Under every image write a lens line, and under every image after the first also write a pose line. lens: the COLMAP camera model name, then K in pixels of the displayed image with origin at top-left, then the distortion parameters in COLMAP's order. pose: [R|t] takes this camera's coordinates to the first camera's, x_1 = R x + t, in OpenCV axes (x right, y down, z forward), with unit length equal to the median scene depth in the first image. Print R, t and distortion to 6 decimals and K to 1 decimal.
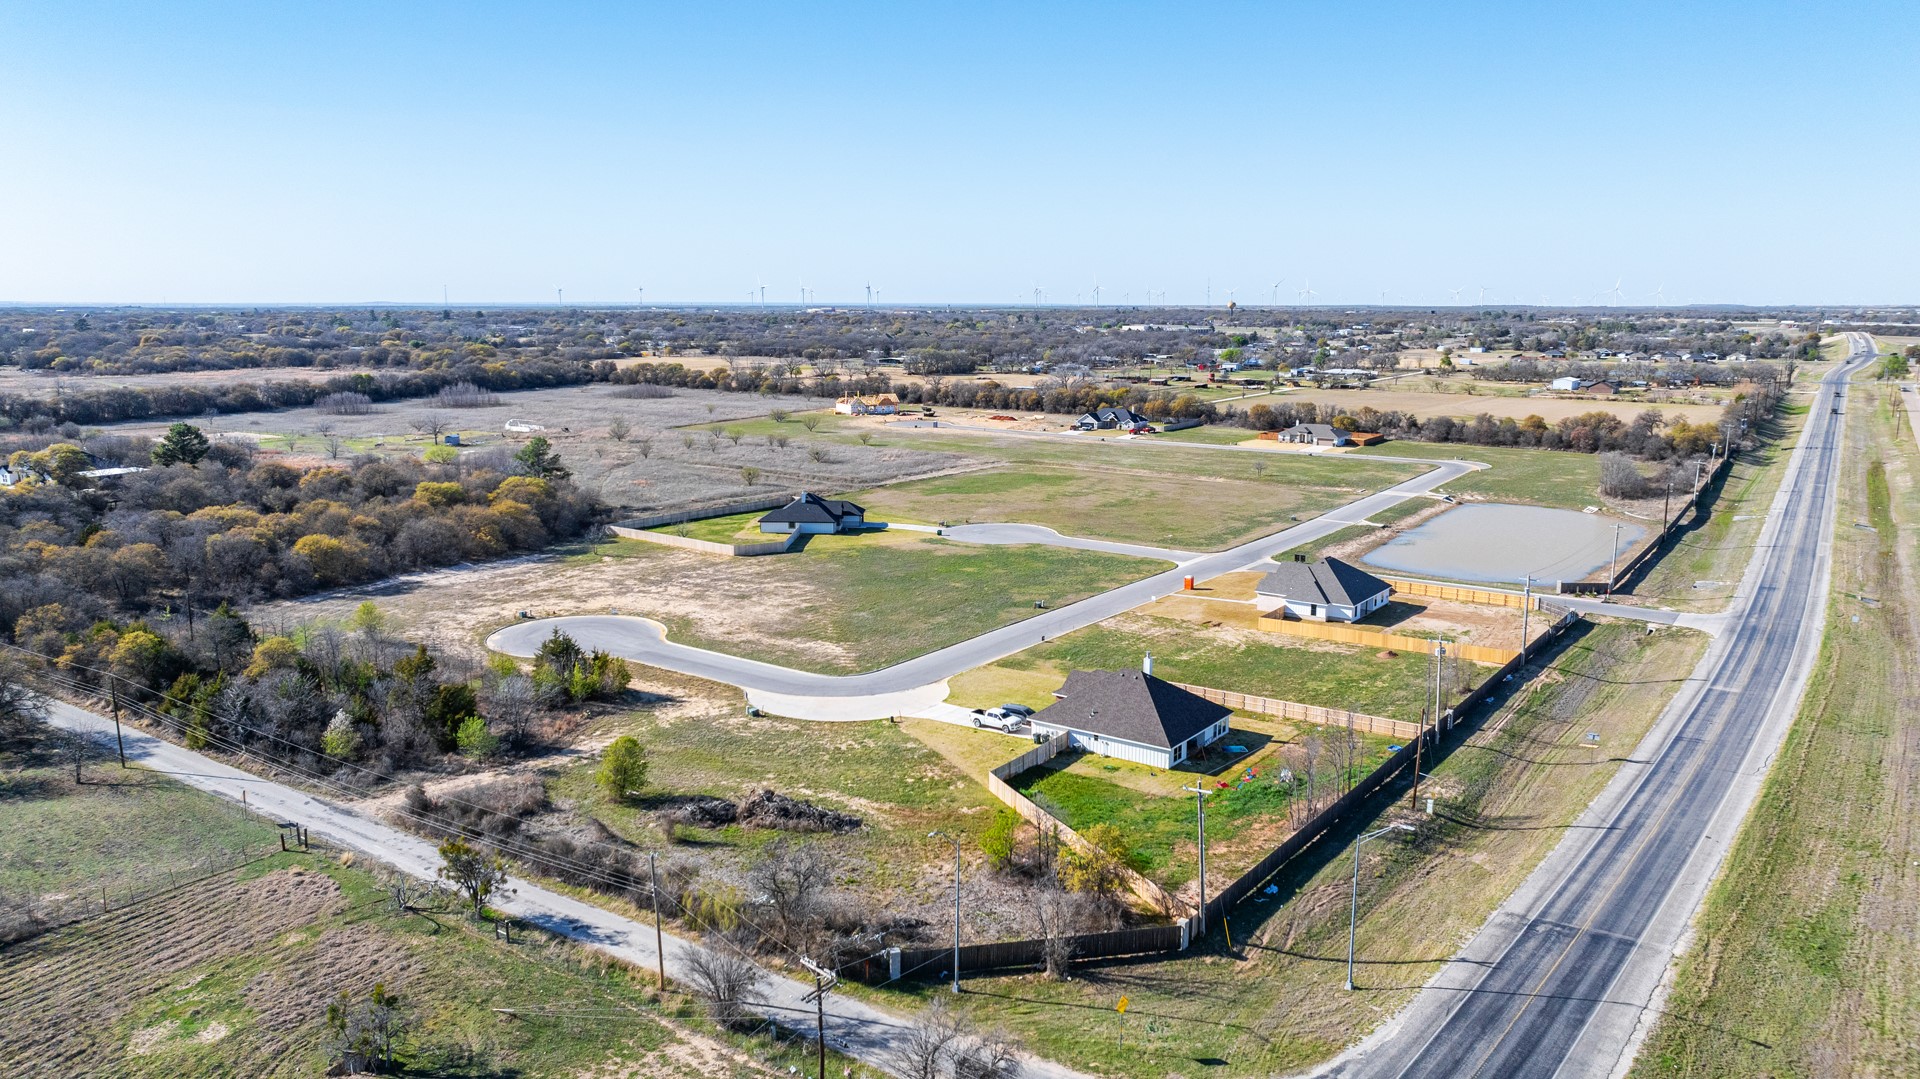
lens RADIAL K [[1366.3, 0, 967.7], [0, 1366.3, 543.9], [0, 0, 1]] dist [-0.015088, -0.000283]
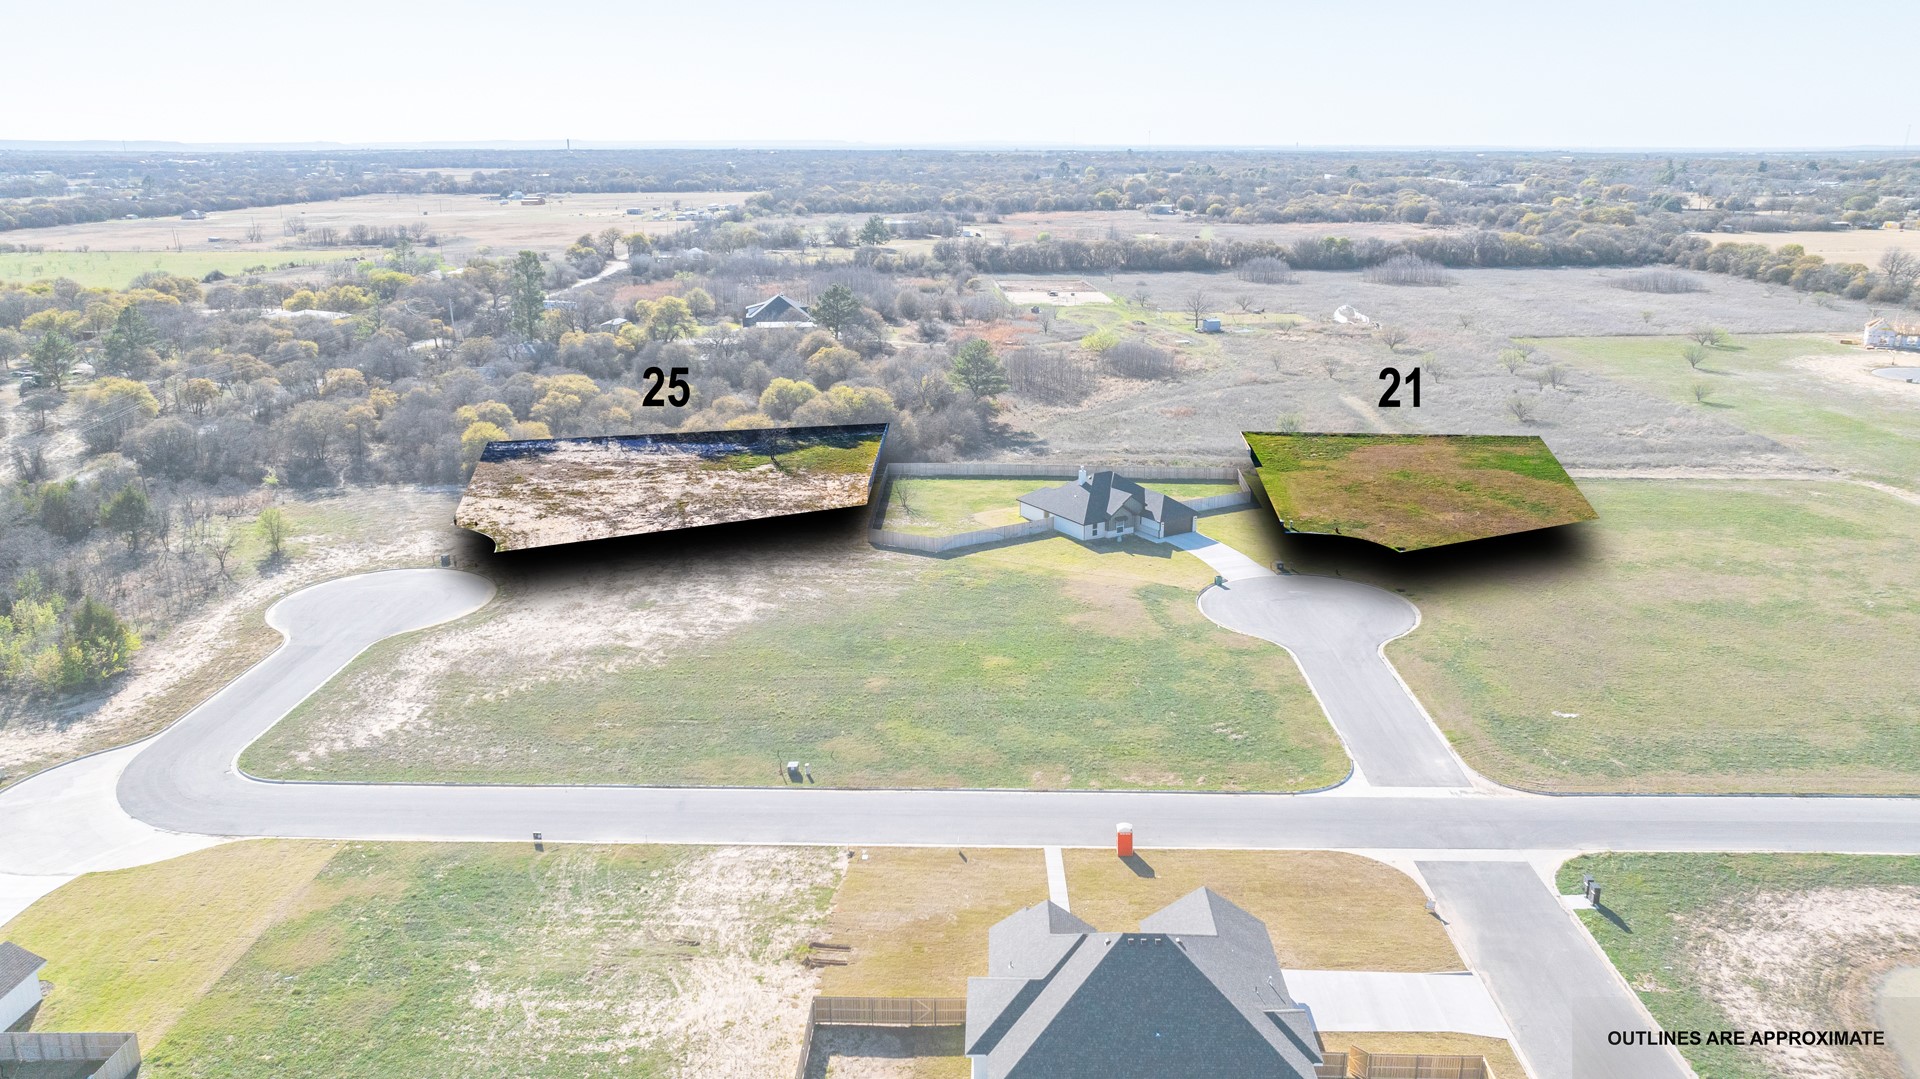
lens RADIAL K [[1366.3, 0, 967.7], [0, 1366.3, 543.9], [0, 0, 1]] dist [-0.015088, -0.000283]
pose [[0.561554, 0.233087, -0.793932, 0.353872], [-0.145133, 0.972375, 0.182821, -0.106950], [0.814612, 0.012562, 0.579870, 0.524532]]
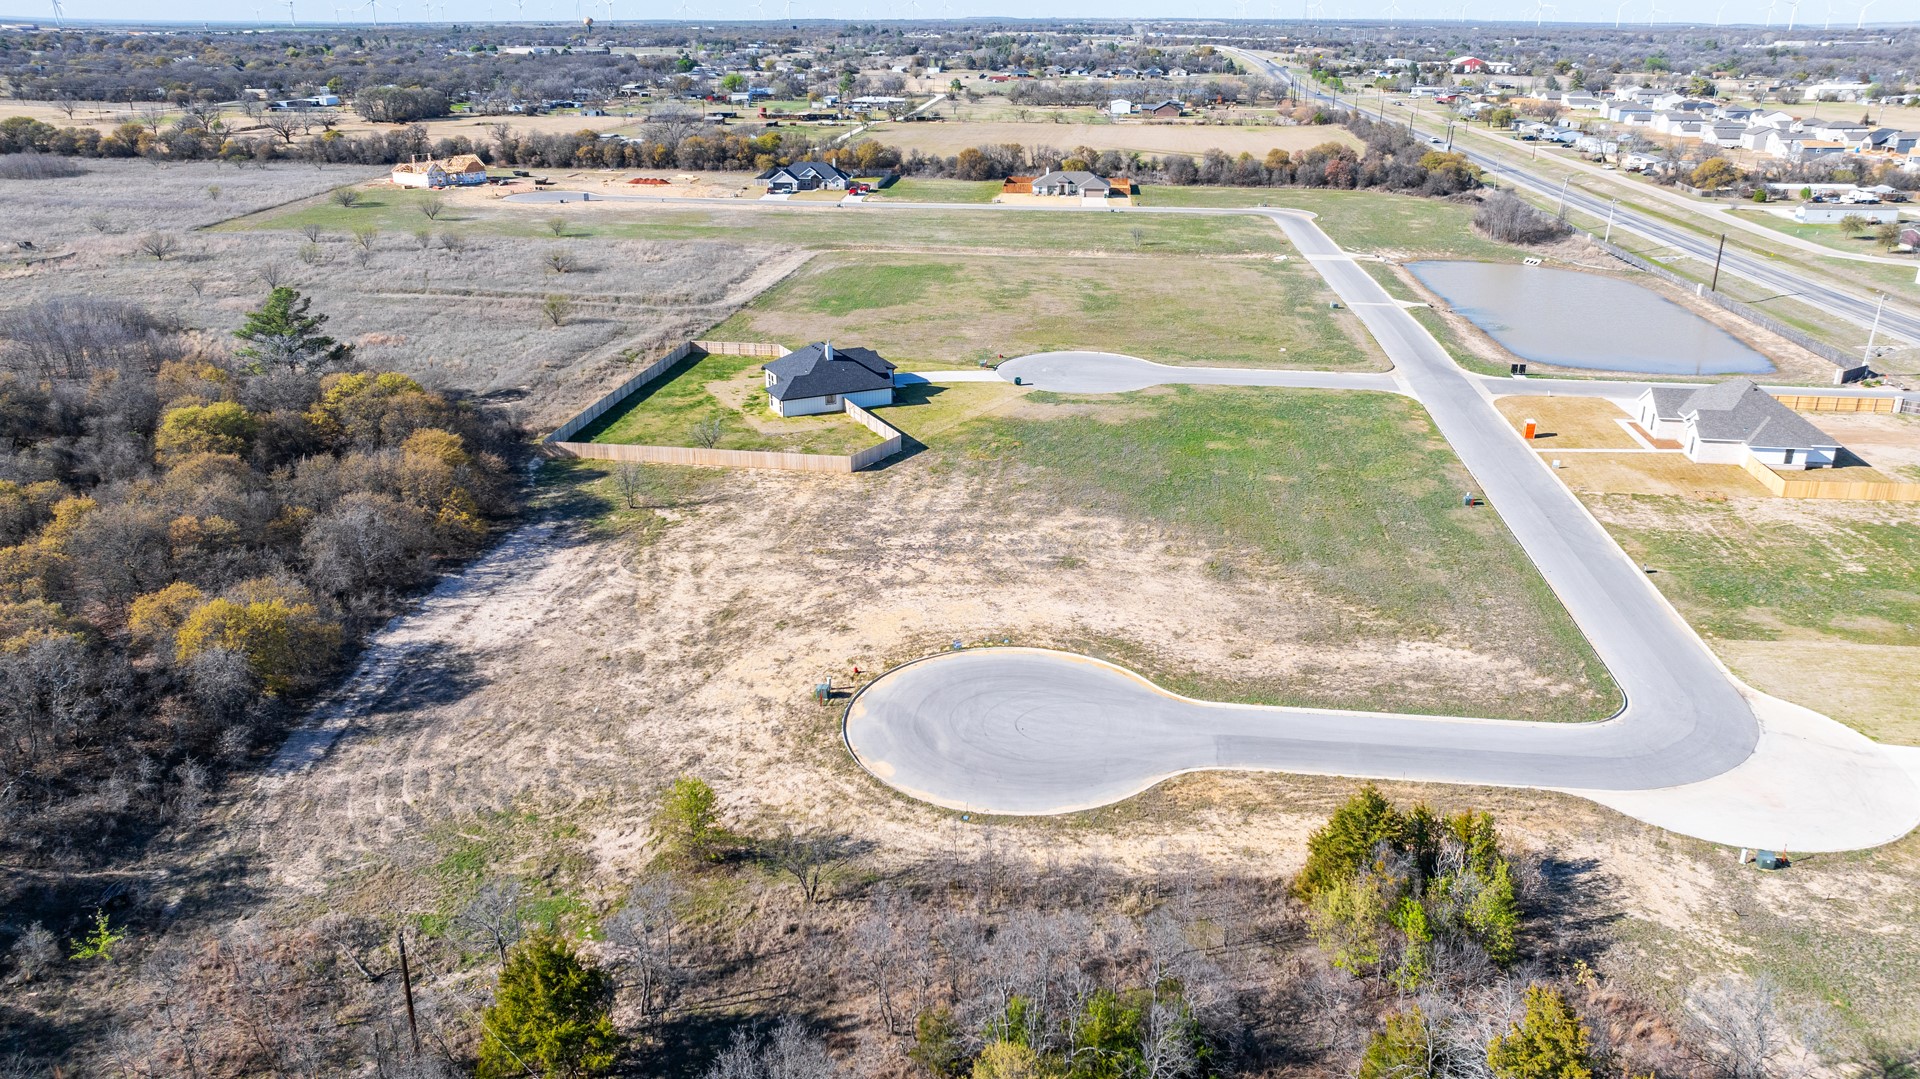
lens RADIAL K [[1384.5, 0, 971.5], [0, 1384.5, 540.1], [0, 0, 1]] dist [-0.009567, -0.005229]
pose [[0.877398, -0.171371, 0.448113, -0.336700], [0.084973, 0.974770, 0.206403, -0.069909], [-0.472178, -0.143020, 0.869823, 0.365650]]
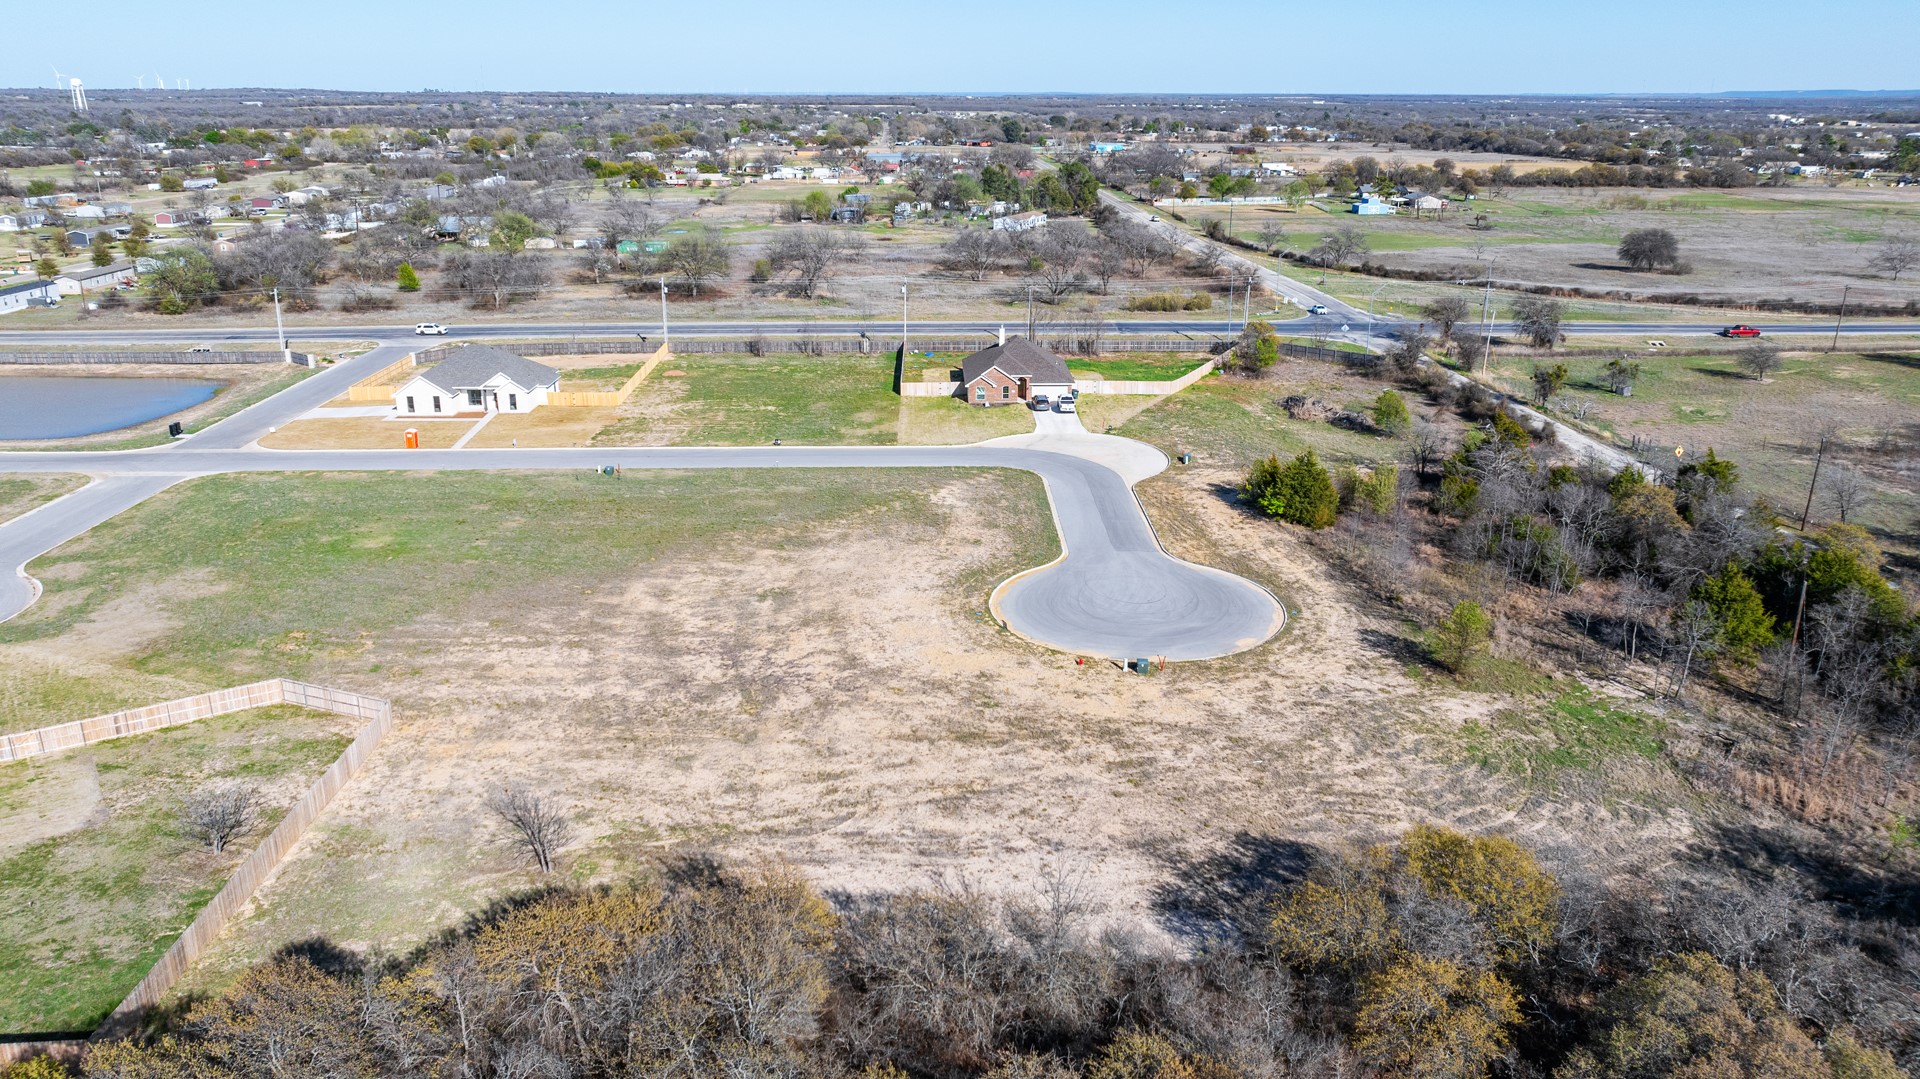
lens RADIAL K [[1384.5, 0, 971.5], [0, 1384.5, 540.1], [0, 0, 1]] dist [-0.009567, -0.005229]
pose [[-0.603477, -0.254432, 0.755698, -0.448028], [0.139132, 0.899589, 0.413984, -0.142082], [-0.785148, 0.354972, -0.507482, 0.874869]]
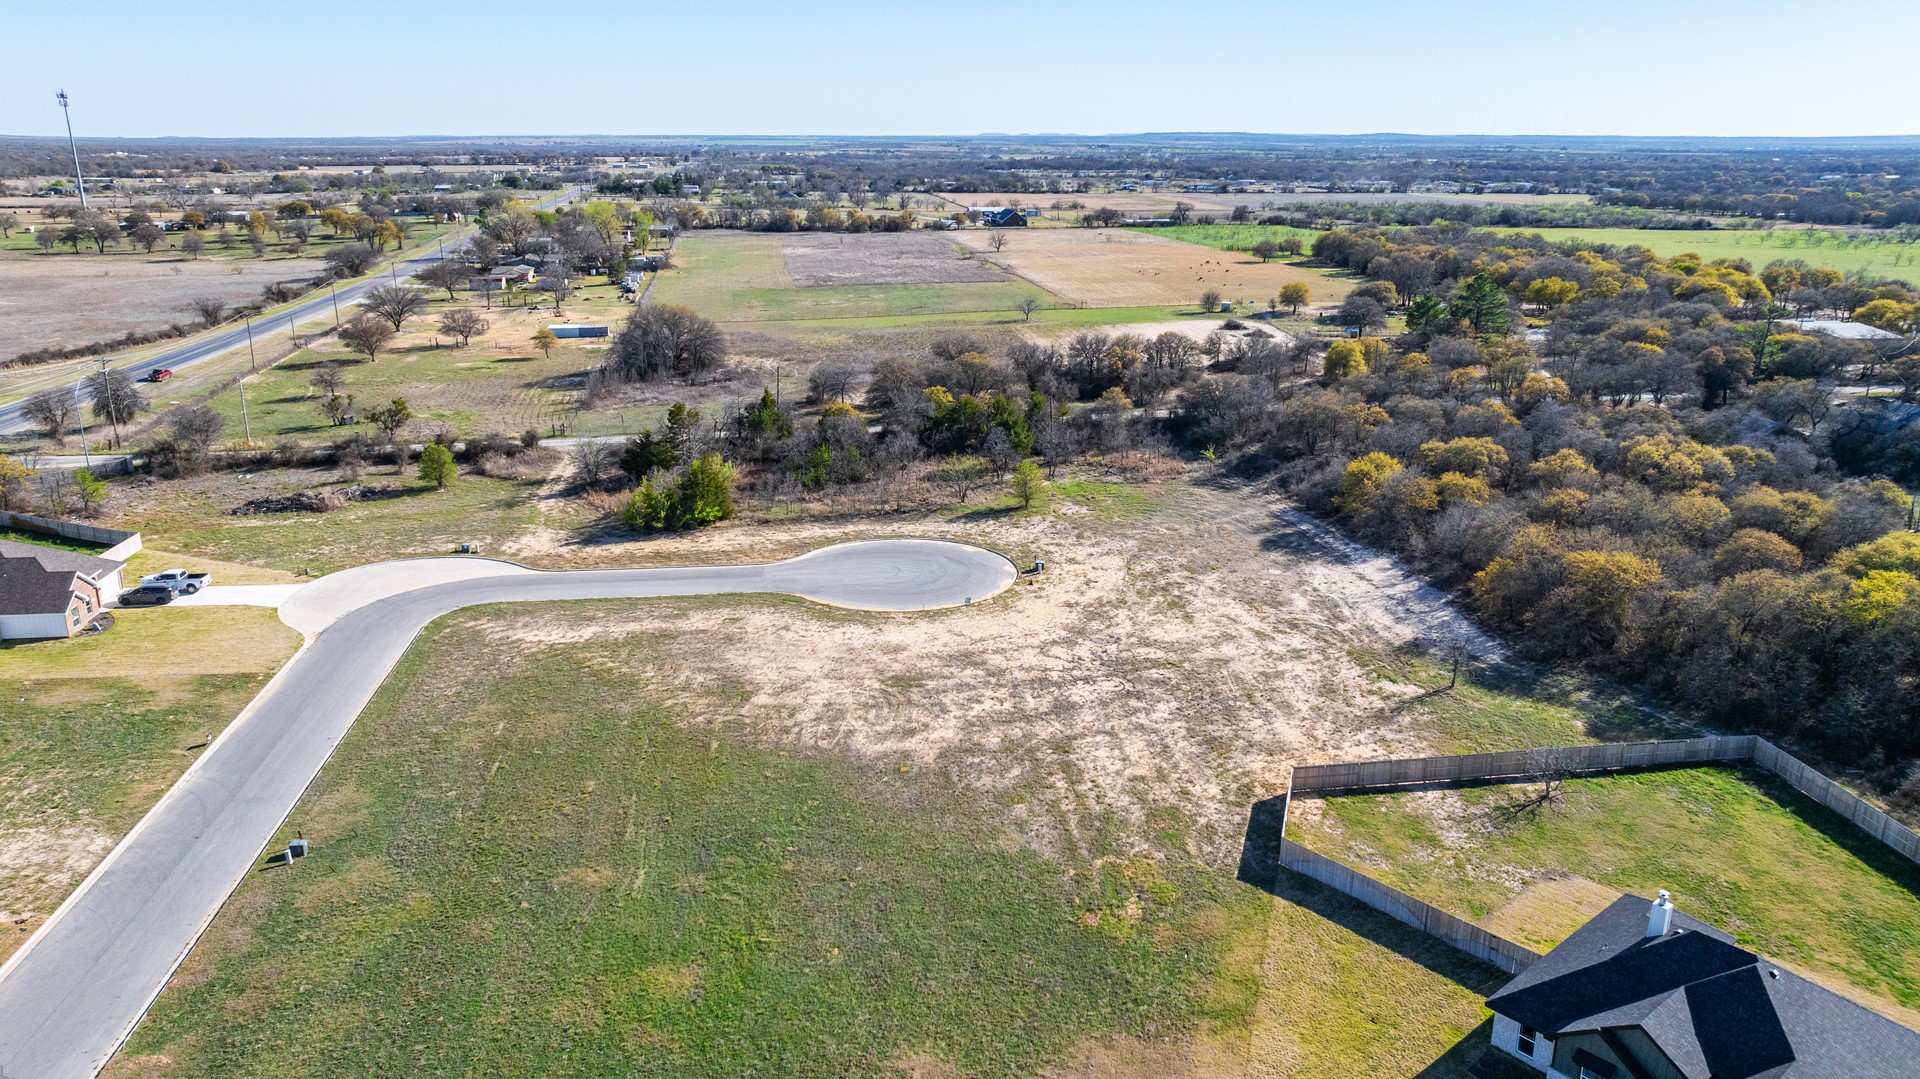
lens RADIAL K [[1366.3, 0, 967.7], [0, 1366.3, 543.9], [0, 0, 1]] dist [-0.015088, -0.000283]
pose [[-0.734996, 0.190336, -0.650810, 0.108432], [-0.128759, 0.903155, 0.409552, -0.165378], [0.665734, 0.384817, -0.639308, 0.964776]]
